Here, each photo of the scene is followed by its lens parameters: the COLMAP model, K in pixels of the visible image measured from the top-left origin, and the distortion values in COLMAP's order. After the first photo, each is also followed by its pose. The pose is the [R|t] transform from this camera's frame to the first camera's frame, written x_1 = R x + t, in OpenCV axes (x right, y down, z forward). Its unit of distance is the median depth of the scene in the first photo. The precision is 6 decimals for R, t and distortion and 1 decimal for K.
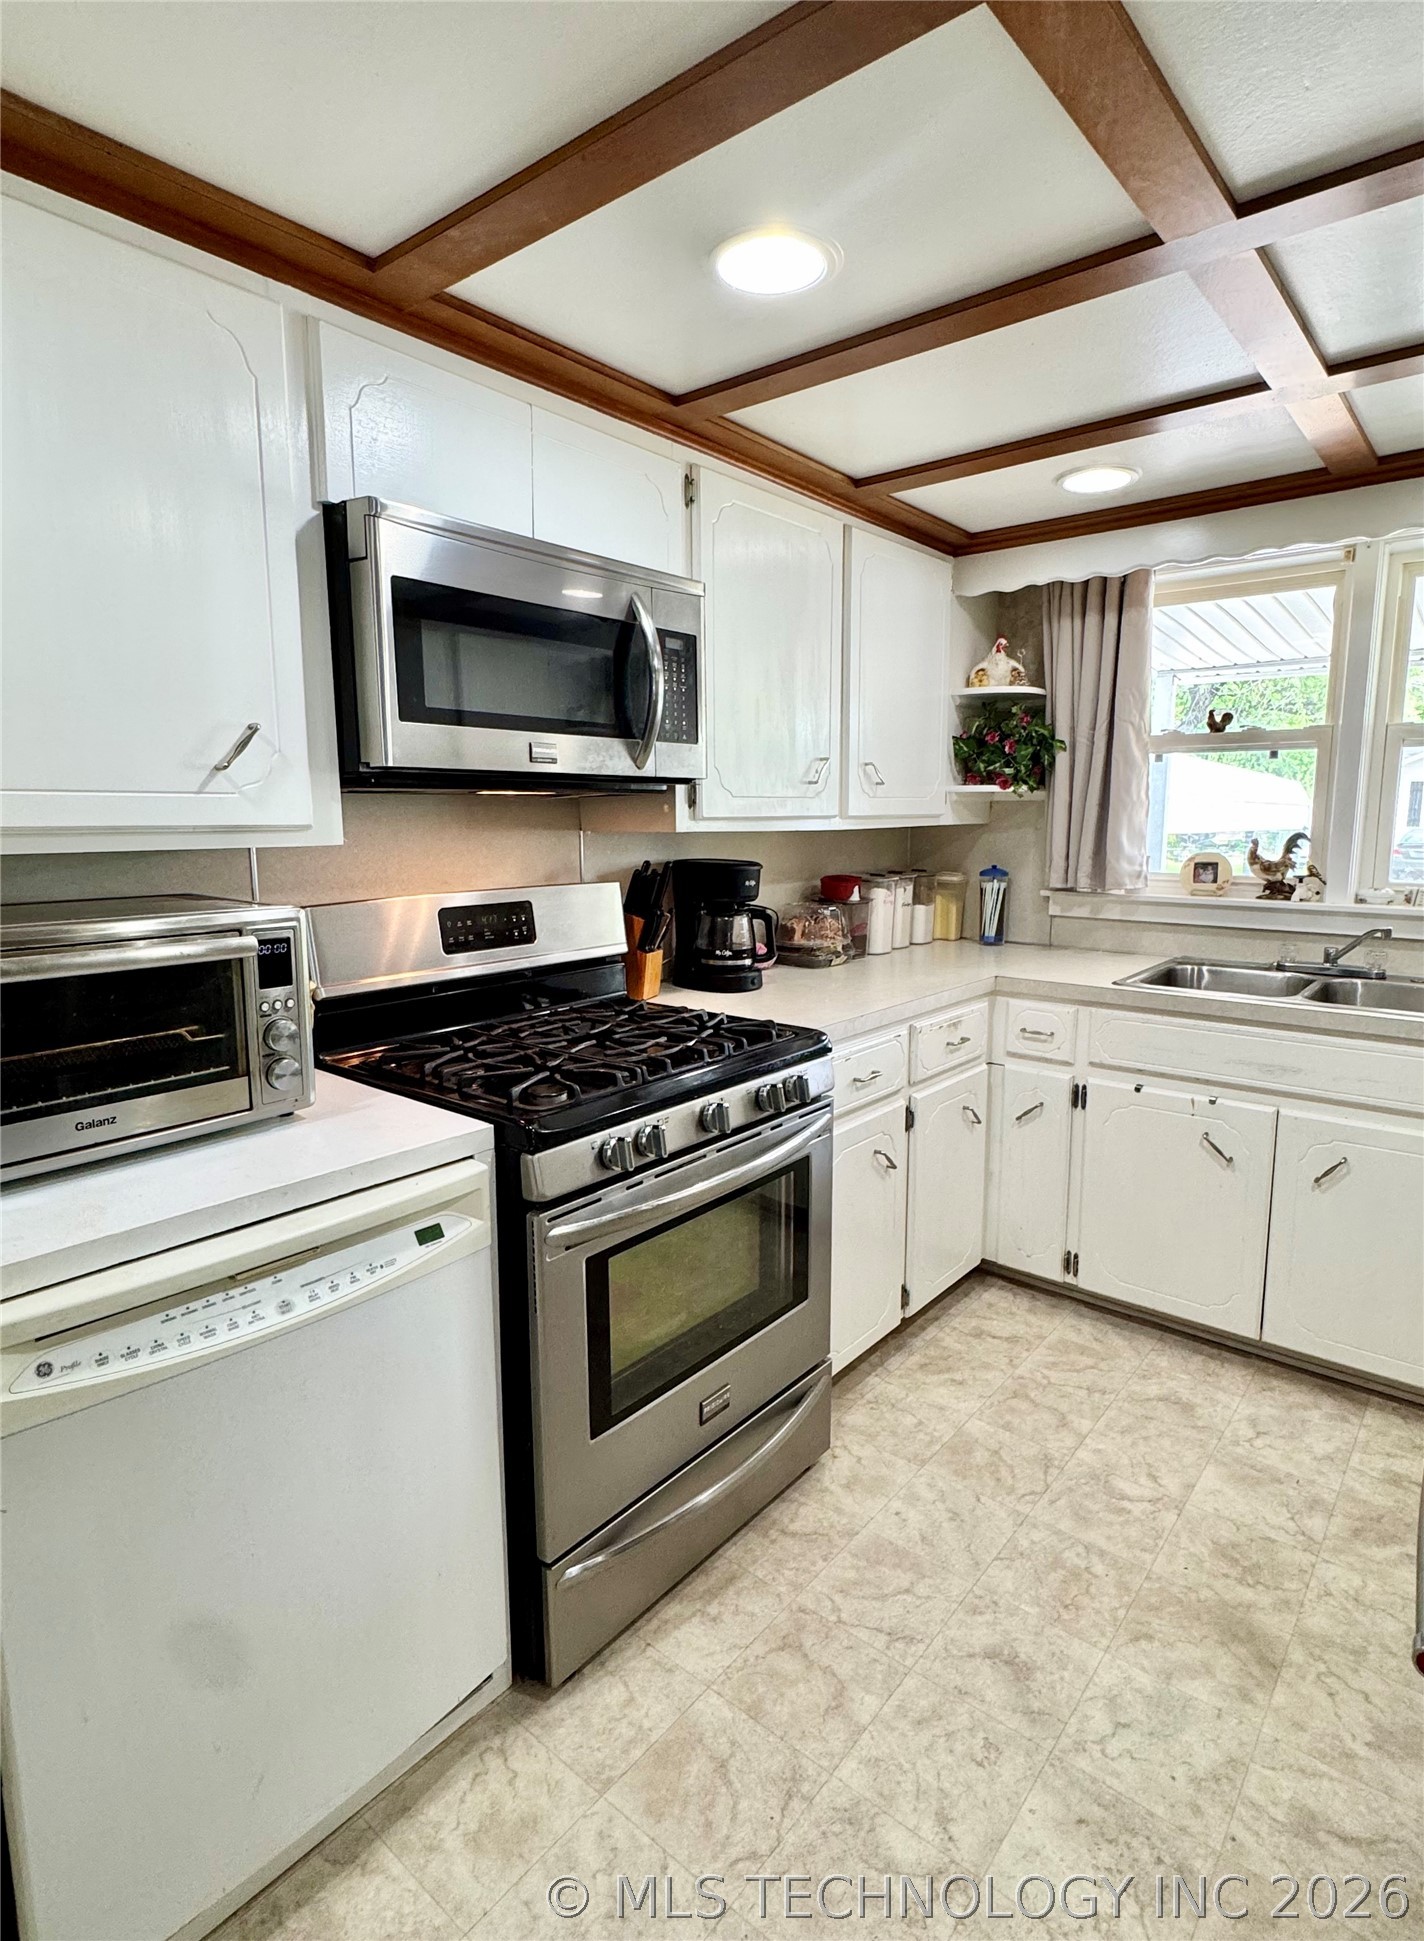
lens RADIAL K [[1013.1, 0, 738.5], [0, 1013.1, 966.7], [0, 0, 1]] dist [-0.001715, -0.000141]
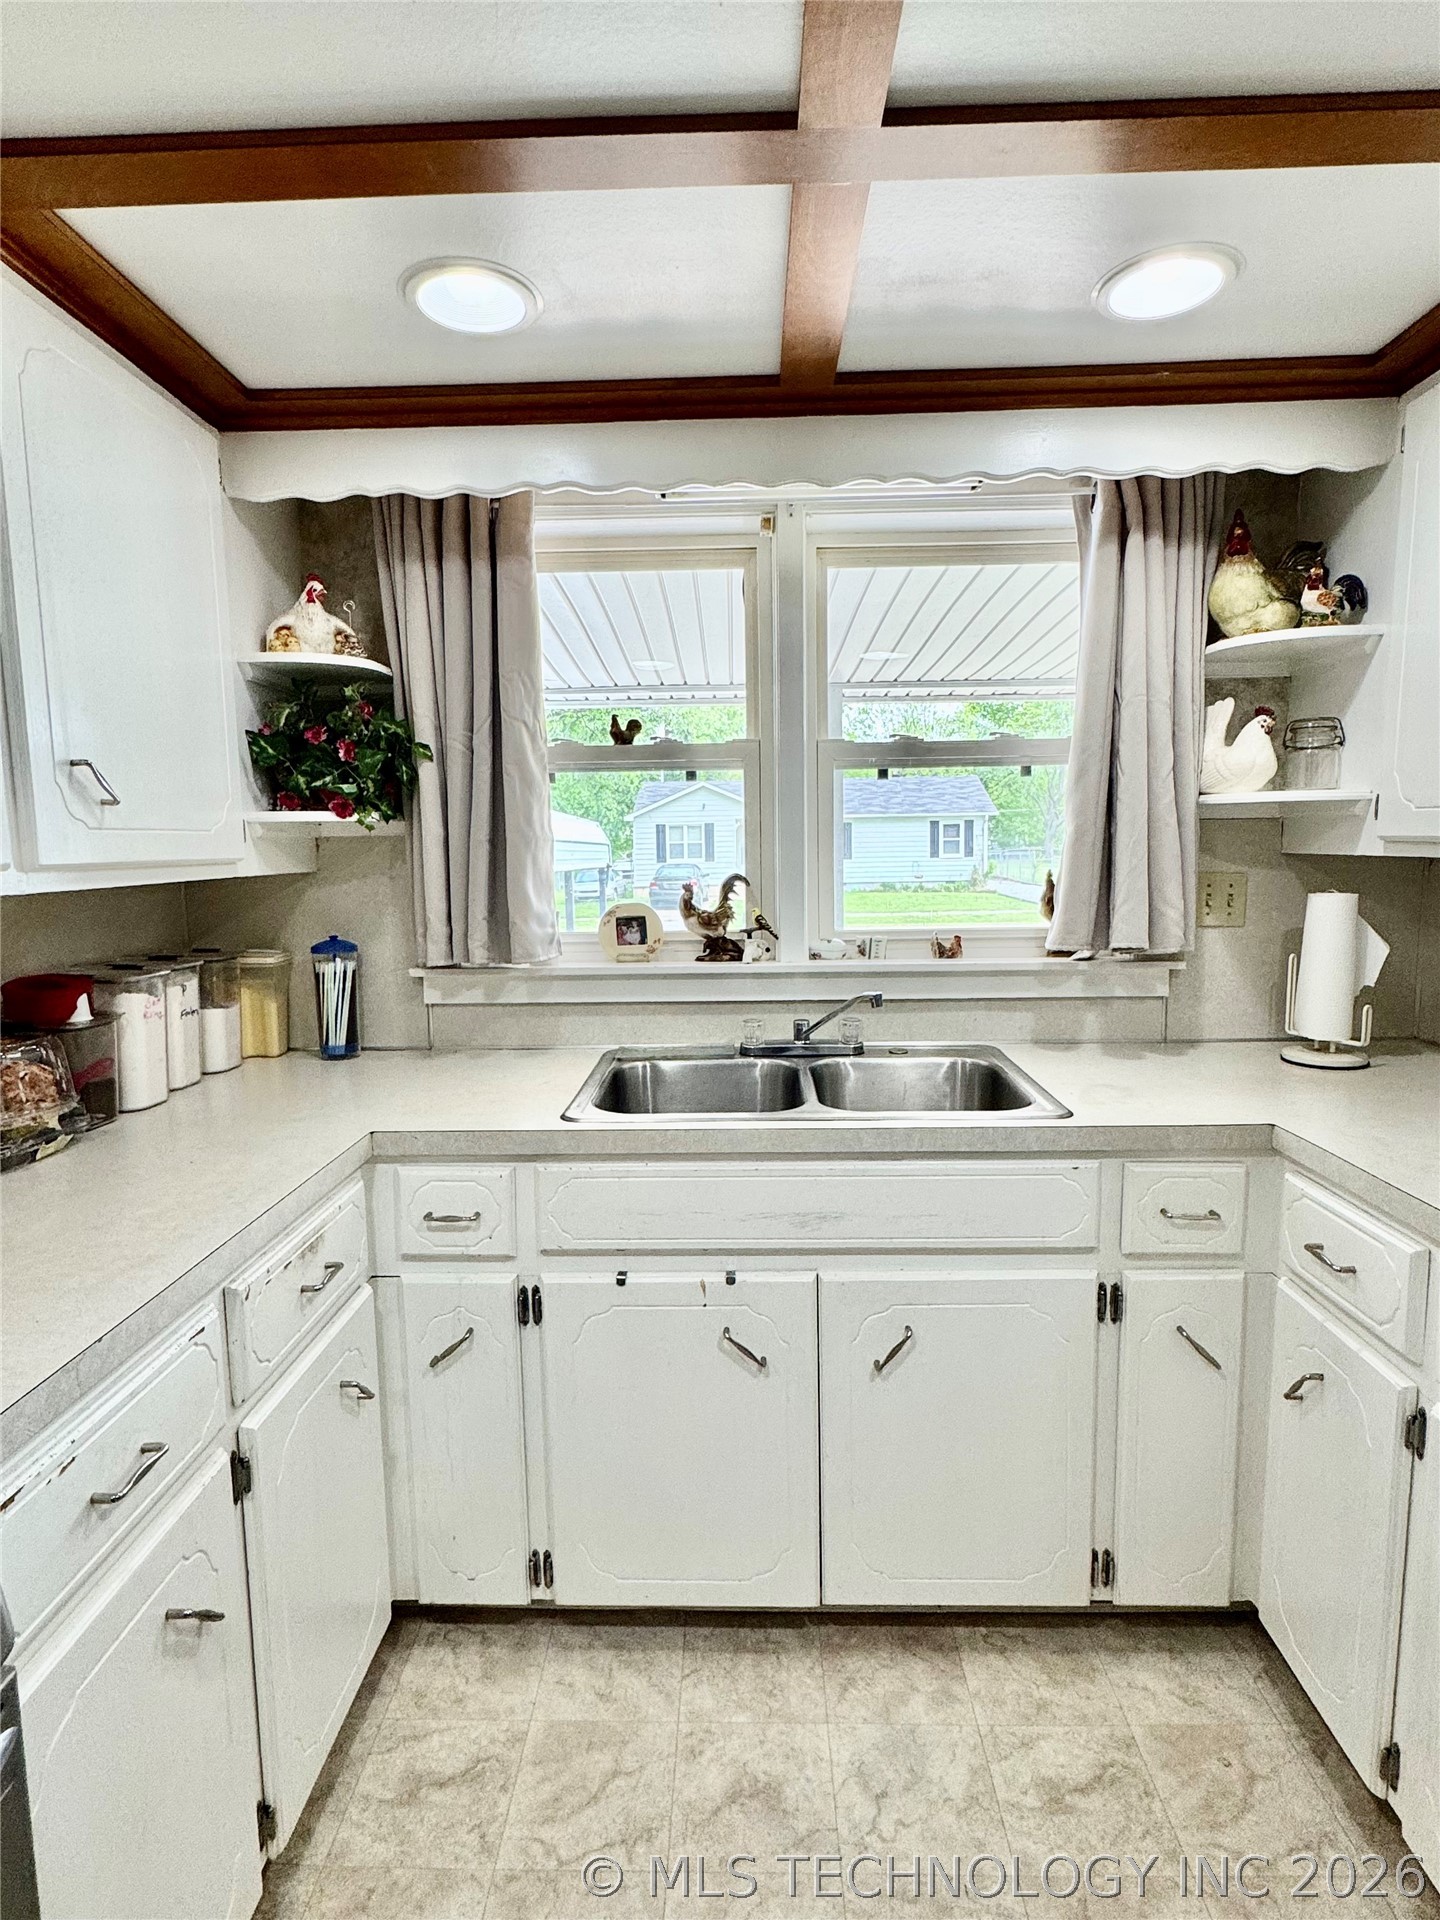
lens RADIAL K [[1000.5, 0, 718.9], [0, 1000.5, 960.5], [0, 0, 1]] dist [-0.005522, 0.003063]
pose [[0.791855, -0.078538, 0.605638, 0.072653], [0.106796, 0.994223, -0.010703, -0.062648], [-0.601299, 0.073155, 0.795669, 0.420725]]
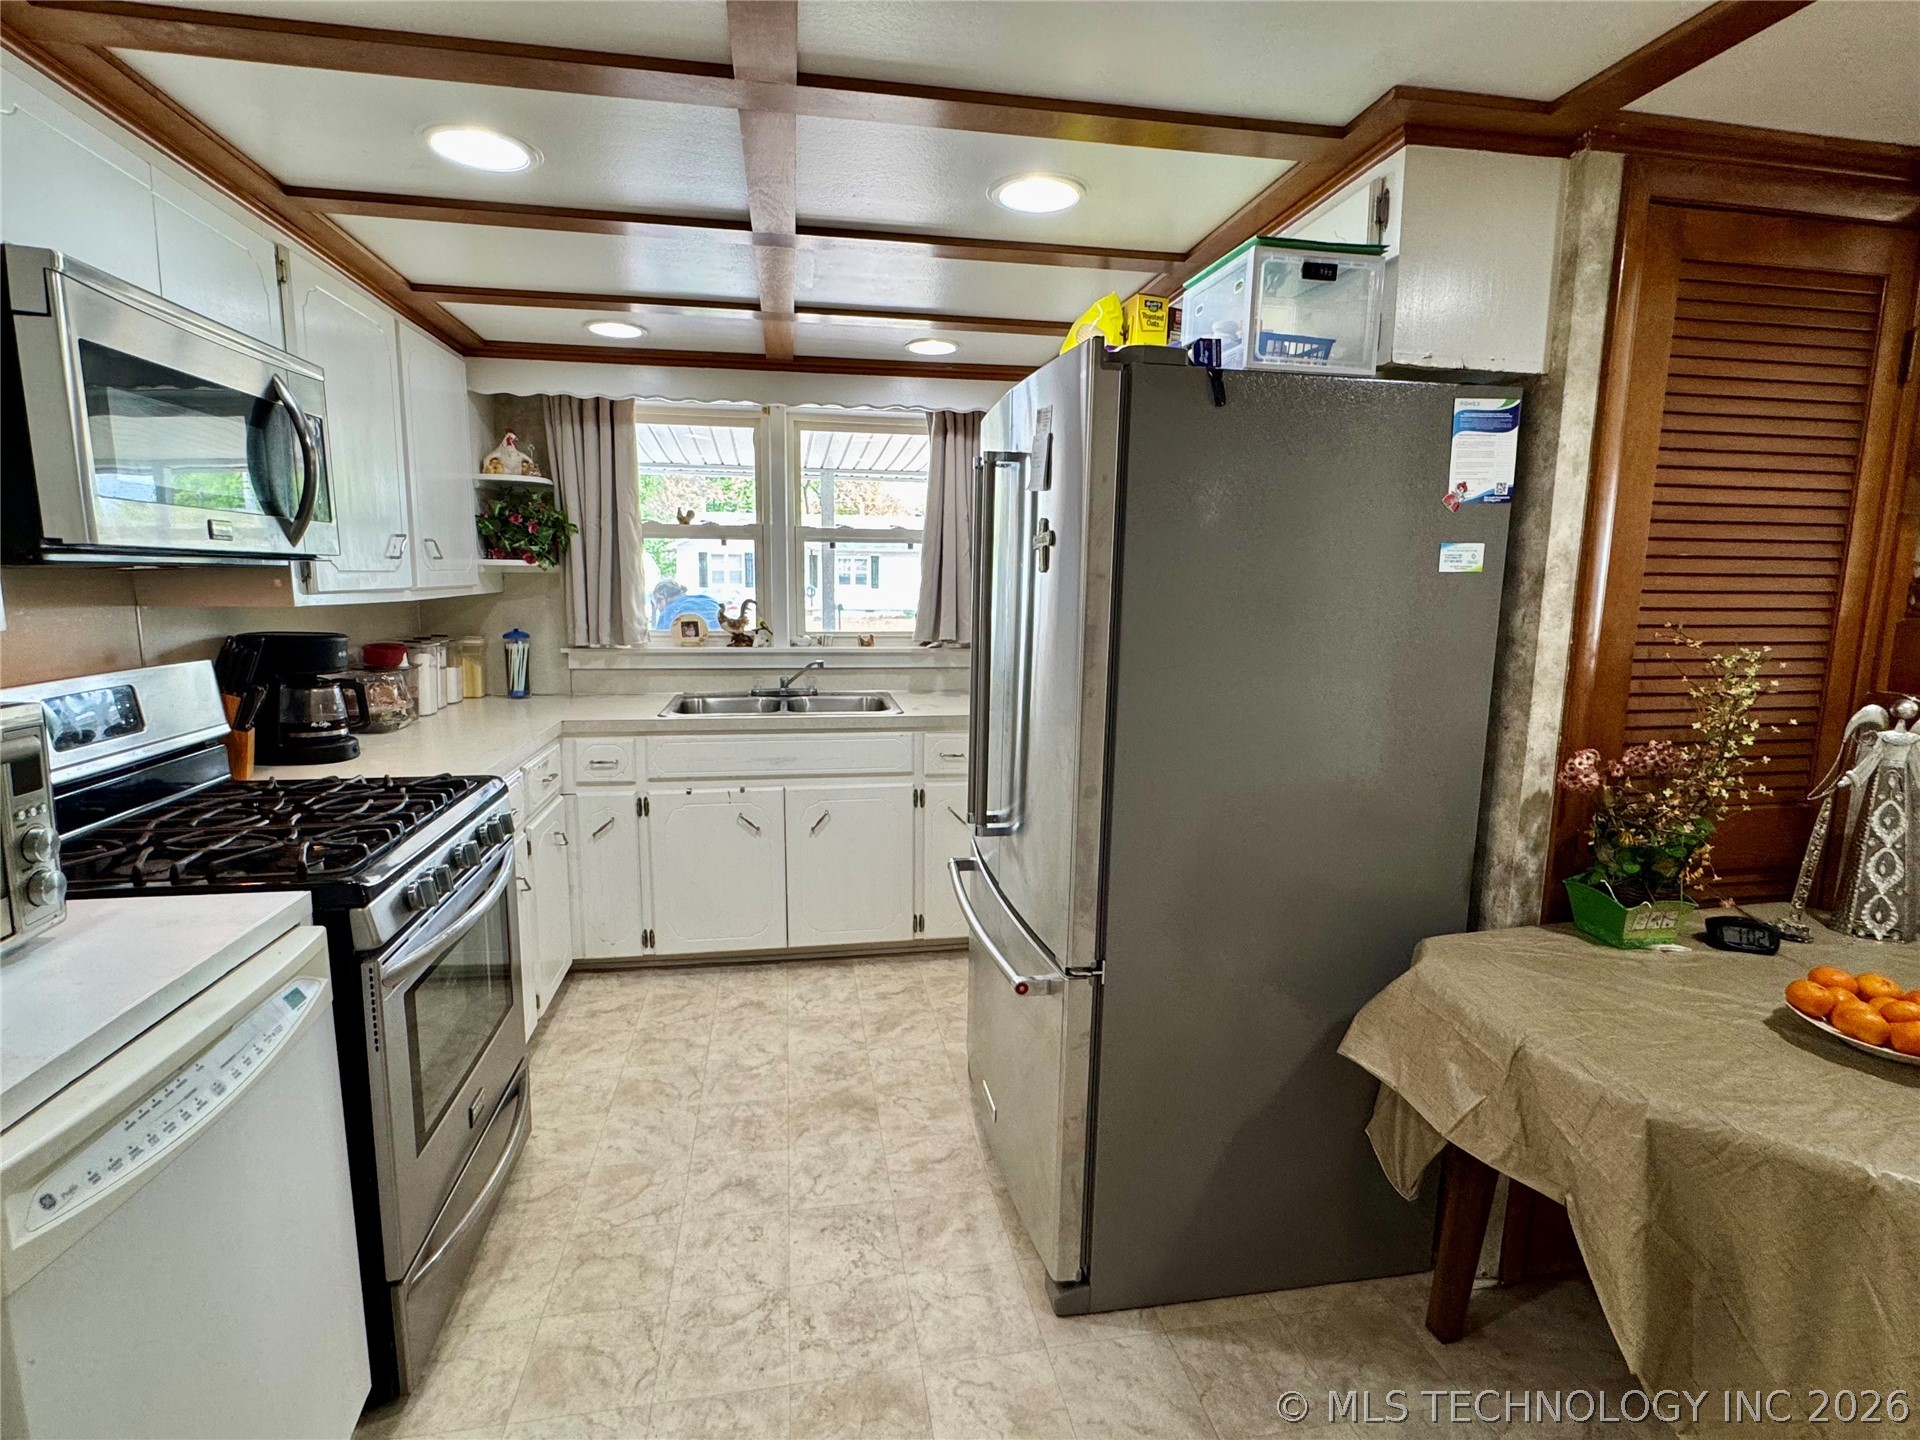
lens RADIAL K [[939.2, 0, 956.4], [0, 939.2, 713.9], [0, 0, 1]] dist [-0.004724, 0.000357]
pose [[0.651777, -0.100842, 0.751677, -0.280360], [0.102891, 0.993715, 0.044097, -0.000281], [-0.751399, 0.048599, 0.658056, -0.082517]]
